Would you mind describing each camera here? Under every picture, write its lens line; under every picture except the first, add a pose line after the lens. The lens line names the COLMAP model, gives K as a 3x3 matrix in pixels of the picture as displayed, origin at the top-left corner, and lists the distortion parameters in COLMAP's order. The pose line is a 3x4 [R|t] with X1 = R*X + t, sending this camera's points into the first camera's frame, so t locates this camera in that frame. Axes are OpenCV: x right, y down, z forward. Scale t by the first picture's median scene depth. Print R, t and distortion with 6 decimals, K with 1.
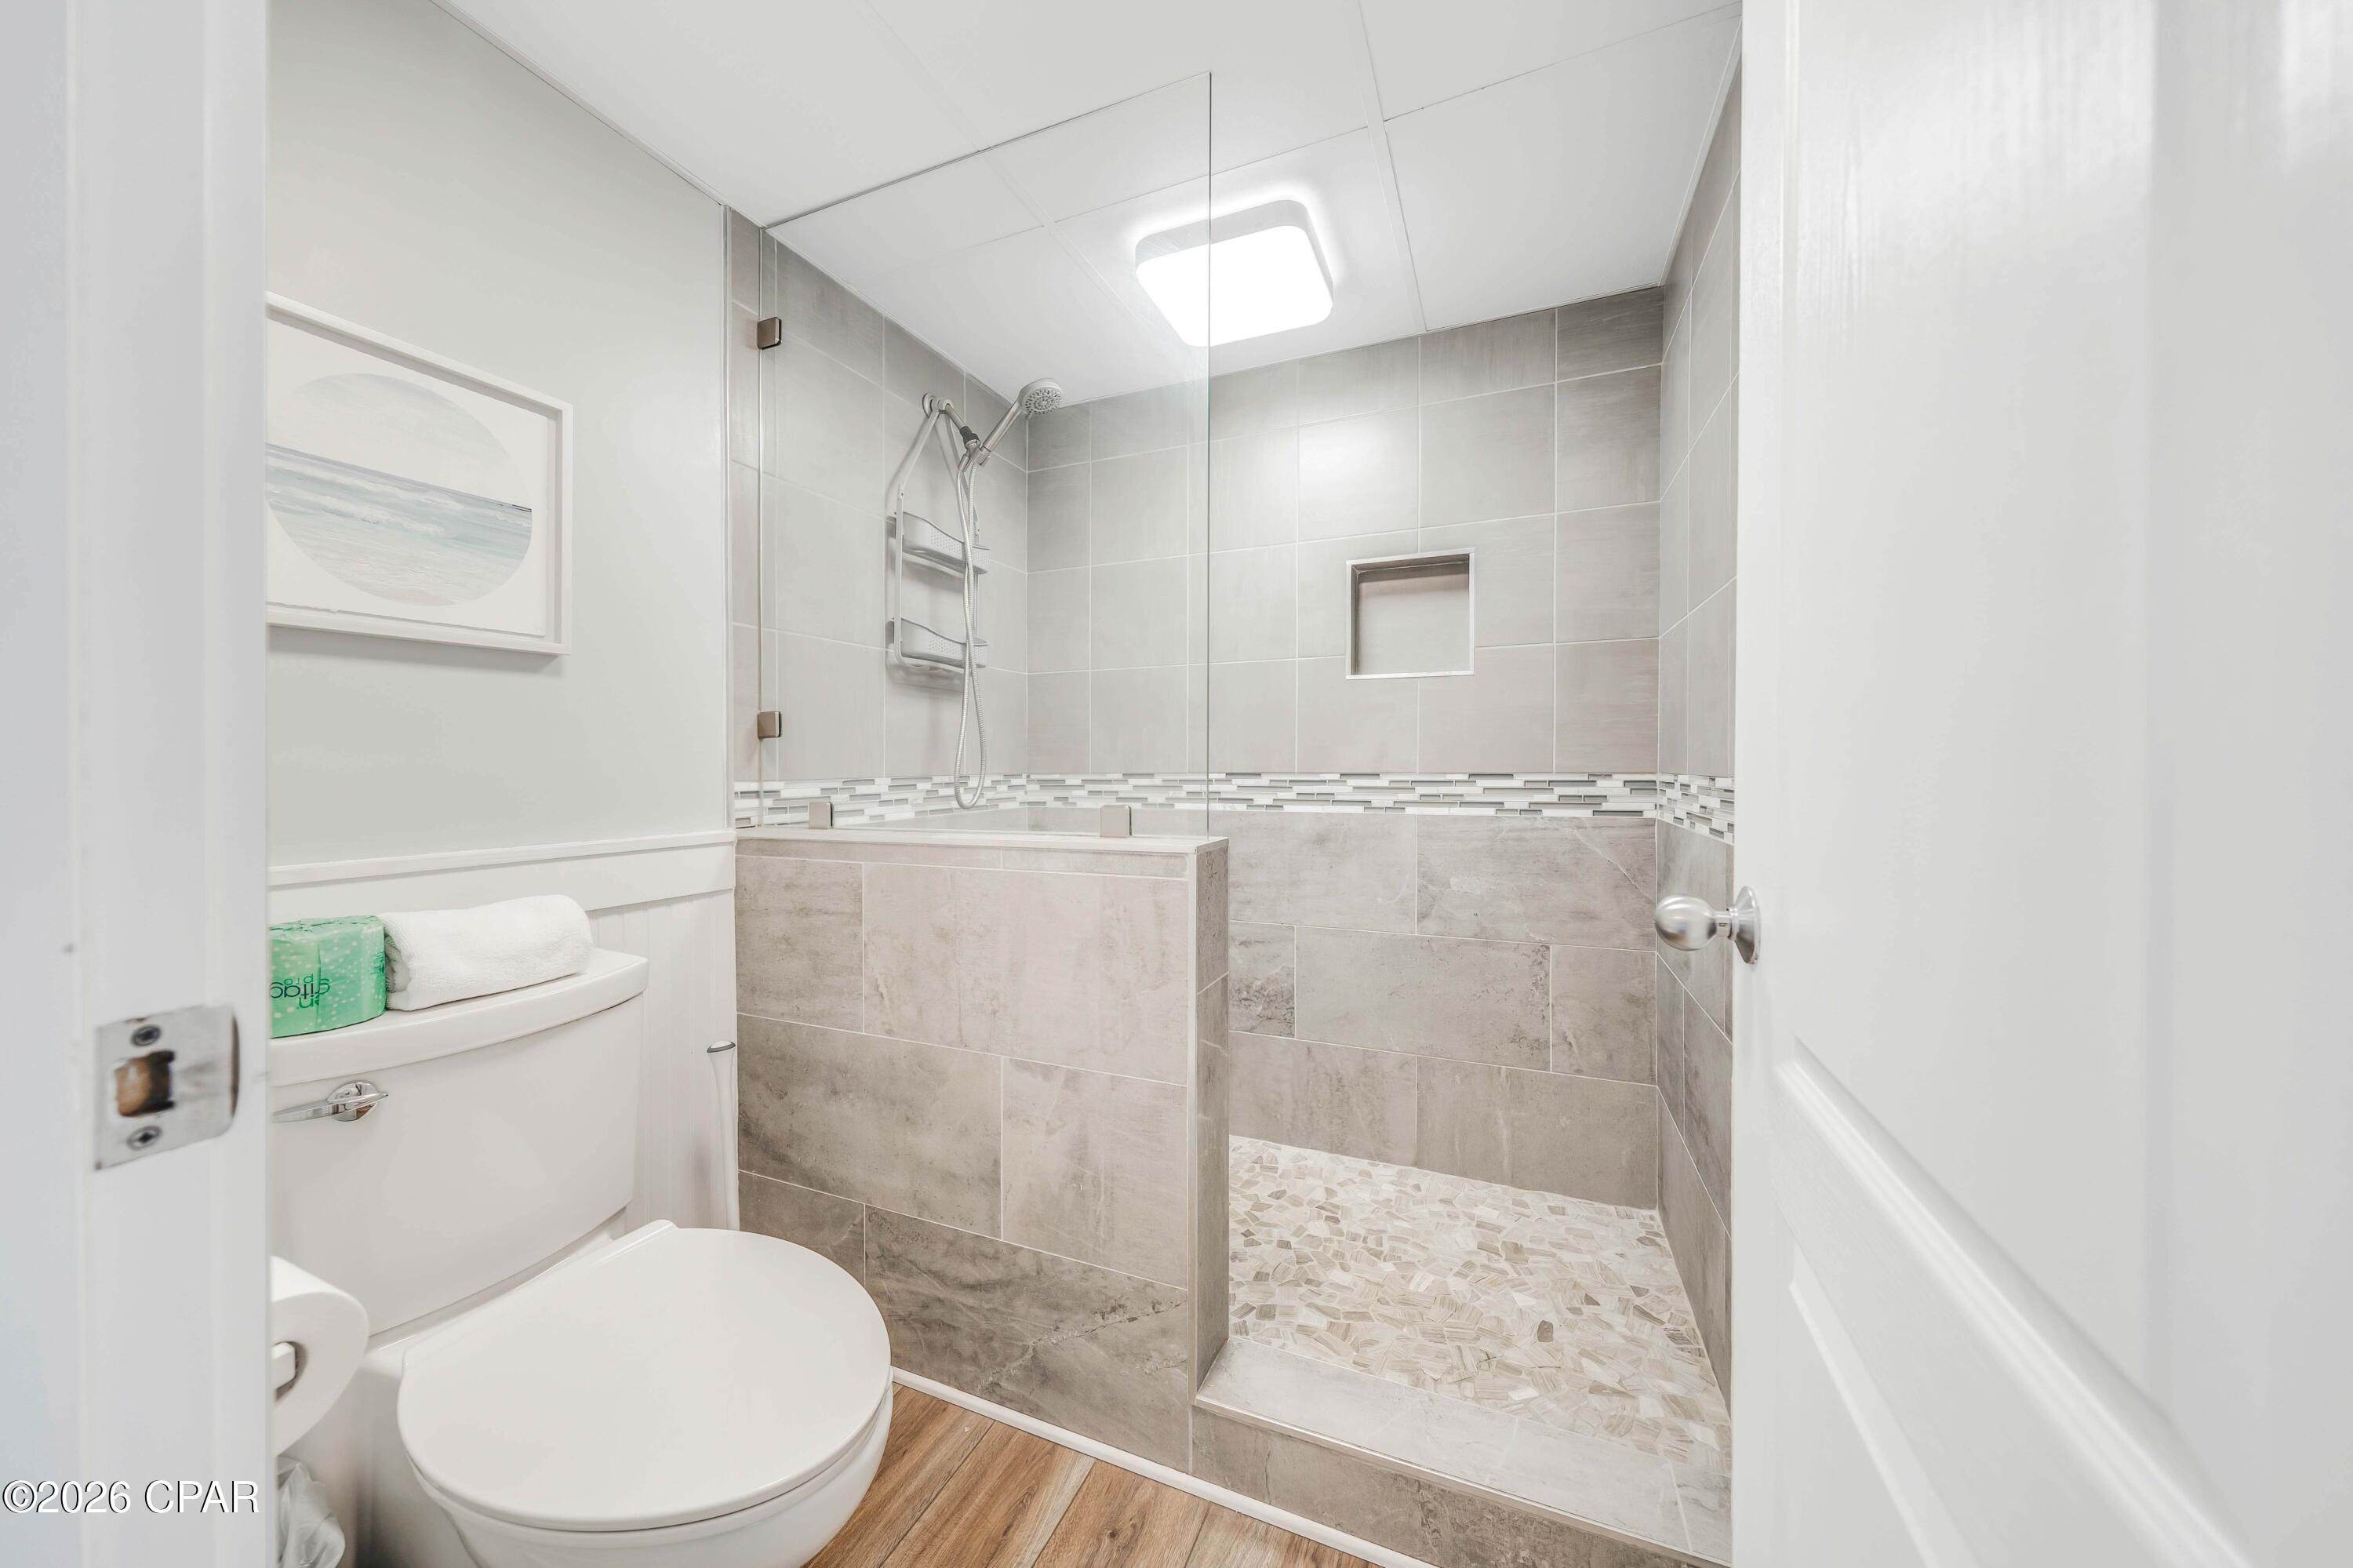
lens RADIAL K [[819.4, 0, 1166.6], [0, 819.4, 766.5], [0, 0, 1]] dist [-0.000248, 0.000001]
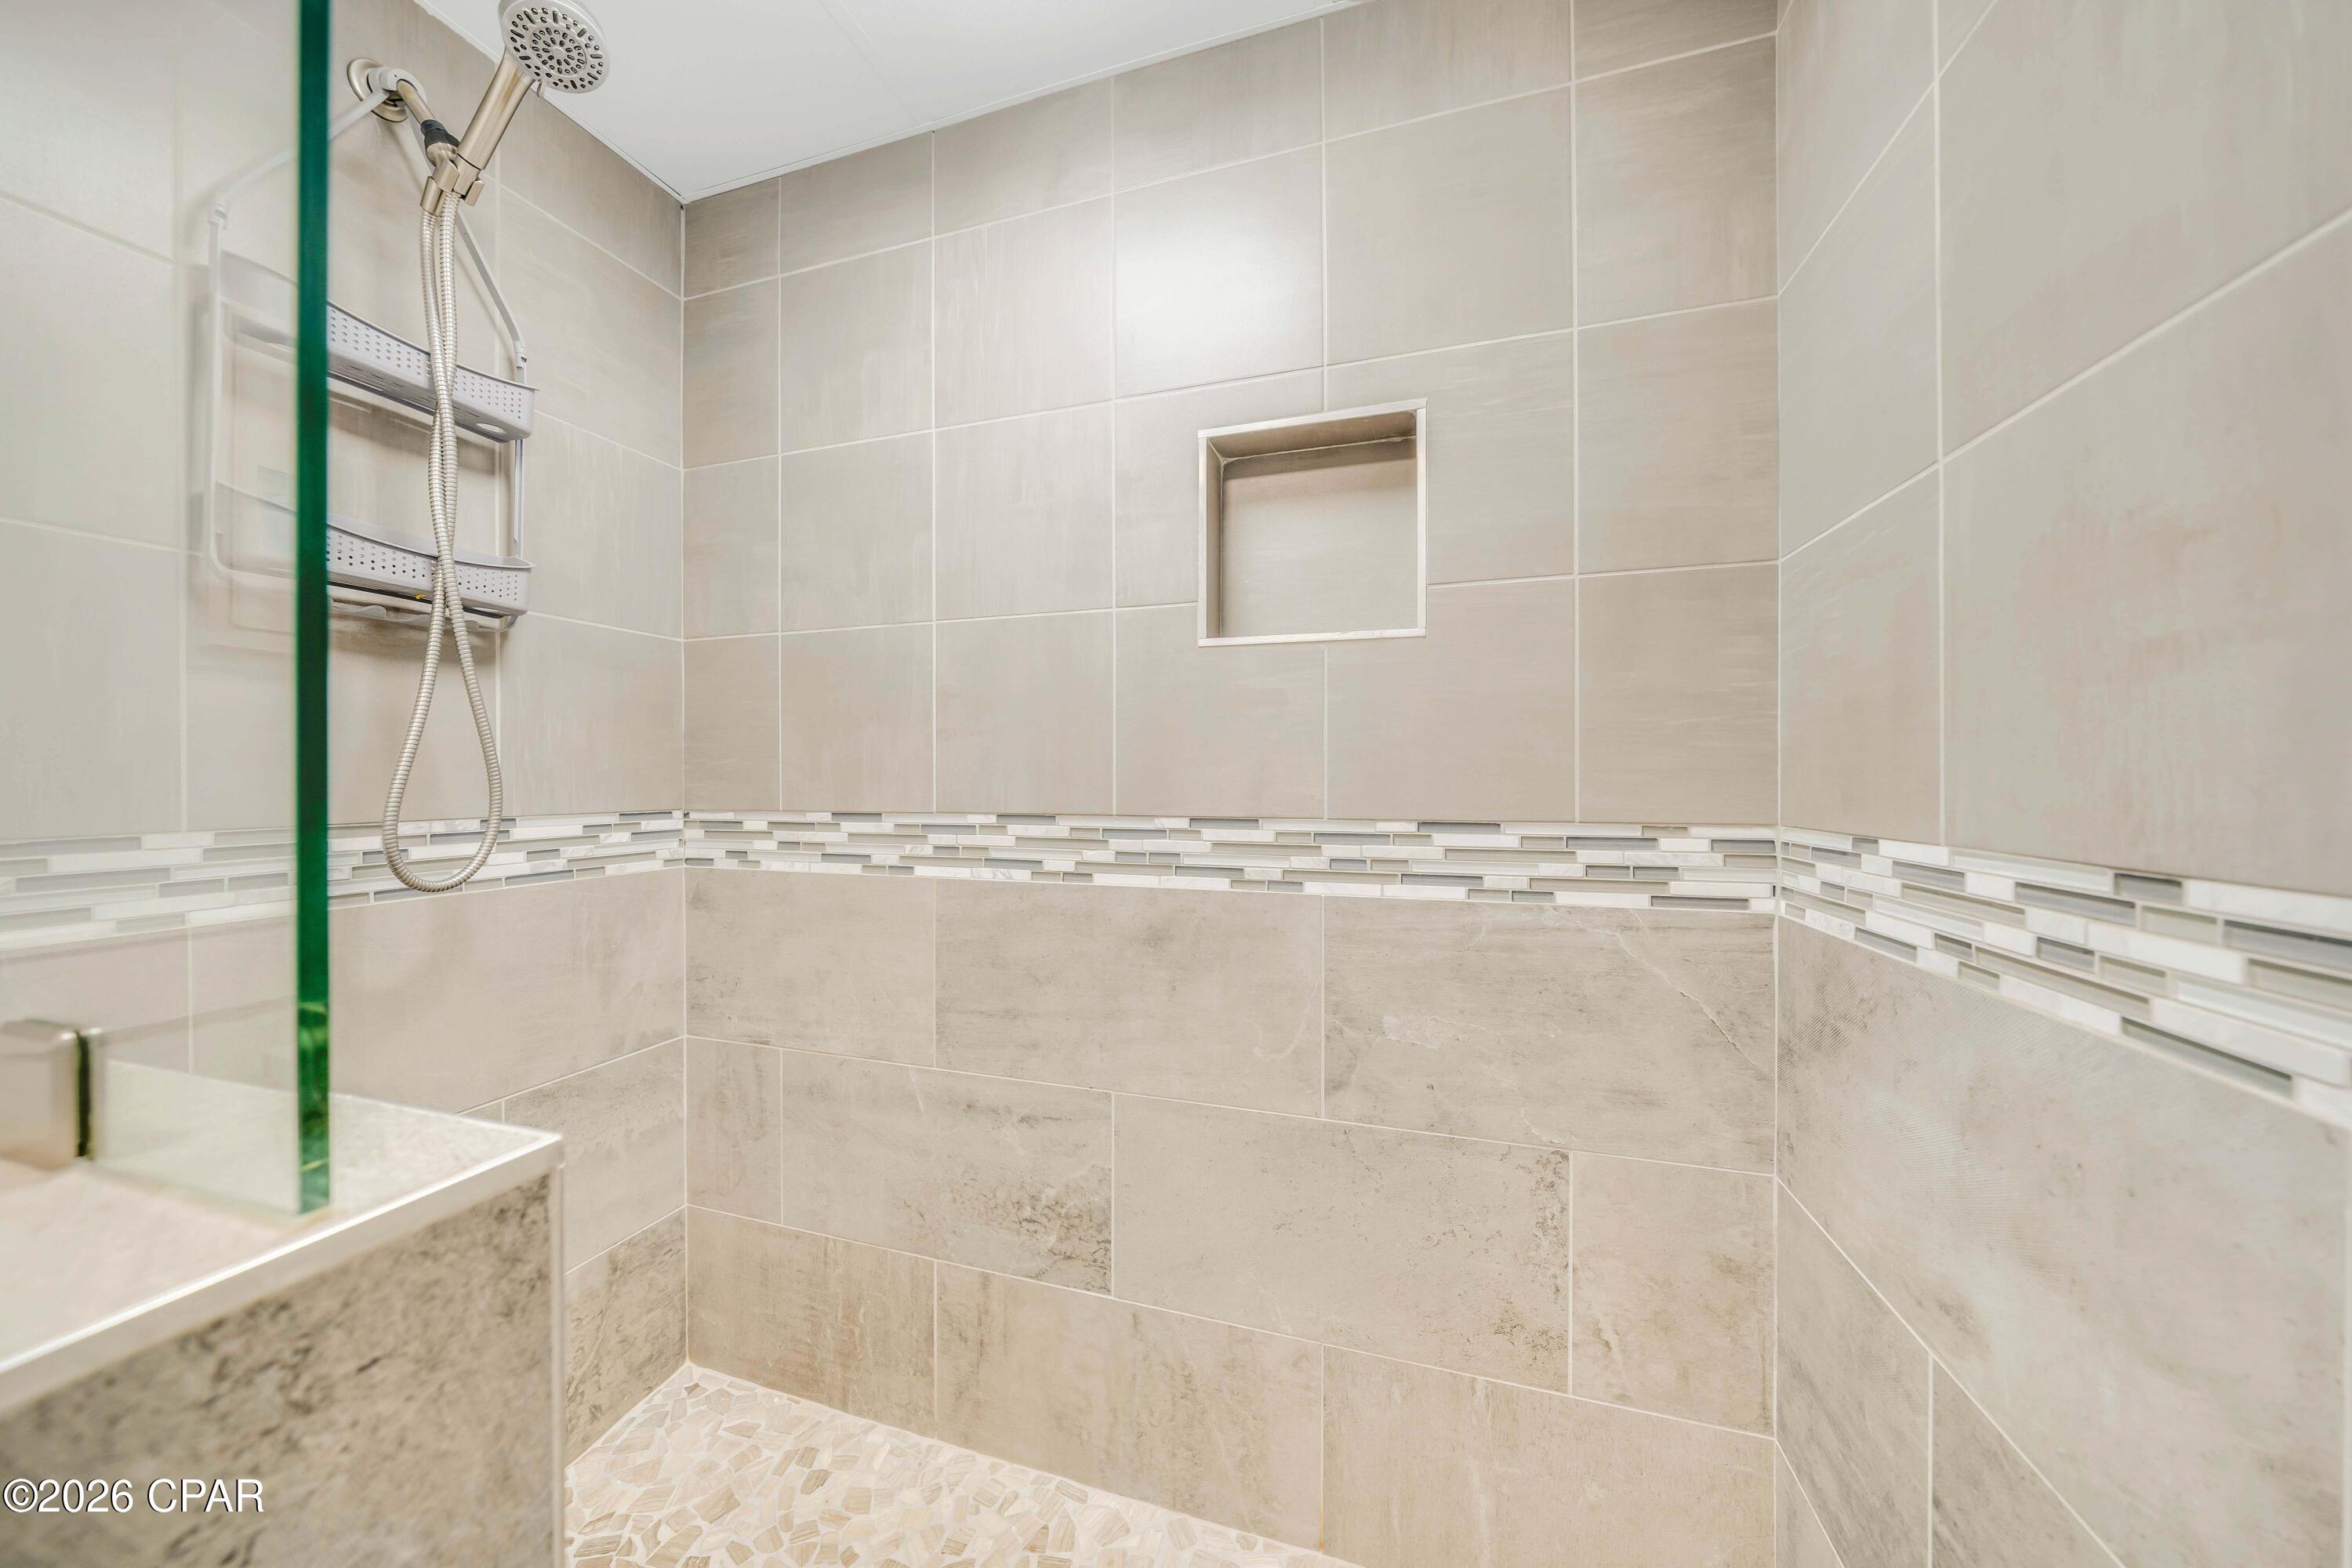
lens RADIAL K [[794.0, 0, 1205.8], [0, 794.0, 768.1], [0, 0, 1]] dist [-0.007800, -0.000053]
pose [[0.995988, 0.005275, 0.089333, 0.184059], [-0.003756, 0.999846, -0.017166, -0.016199], [-0.089410, 0.016761, 0.995854, 0.495452]]
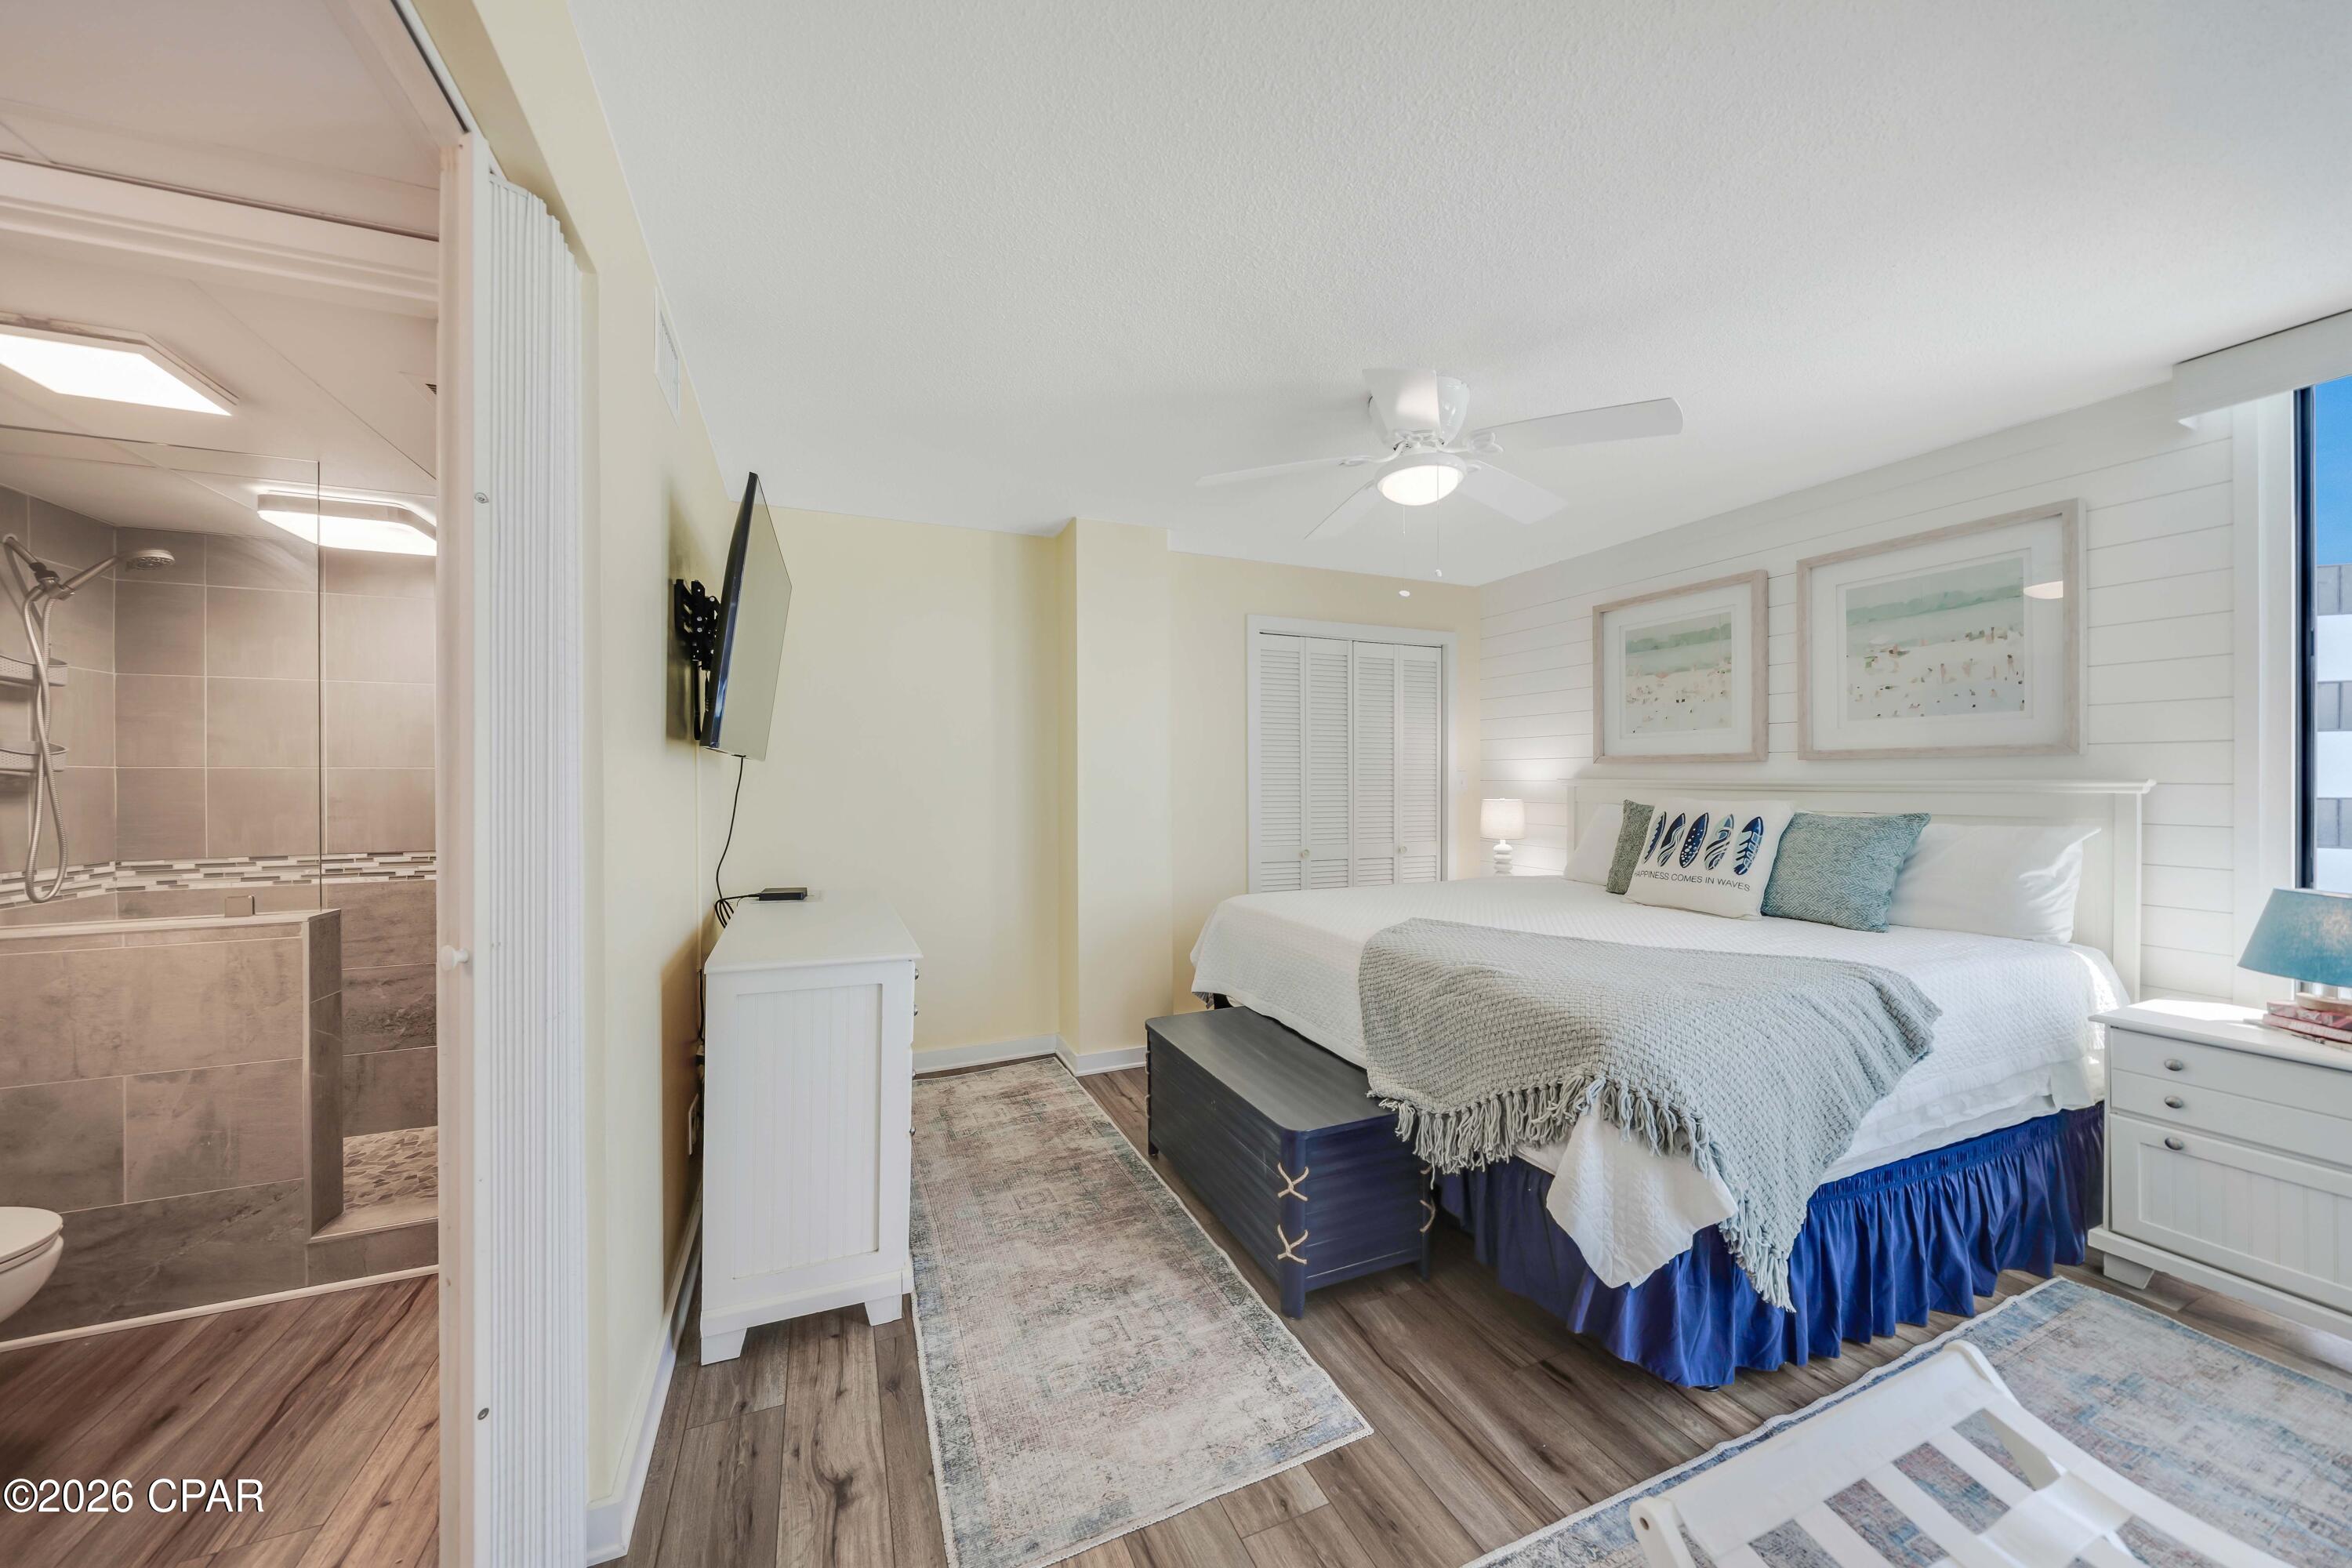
lens RADIAL K [[809.3, 0, 1161.5], [0, 809.3, 782.6], [0, 0, 1]] dist [-0.006511, -0.000055]
pose [[0.702373, -0.001167, 0.711808, 0.054455], [0.006750, 0.999965, -0.005021, -0.097943], [-0.711777, 0.008331, 0.702356, -0.863783]]
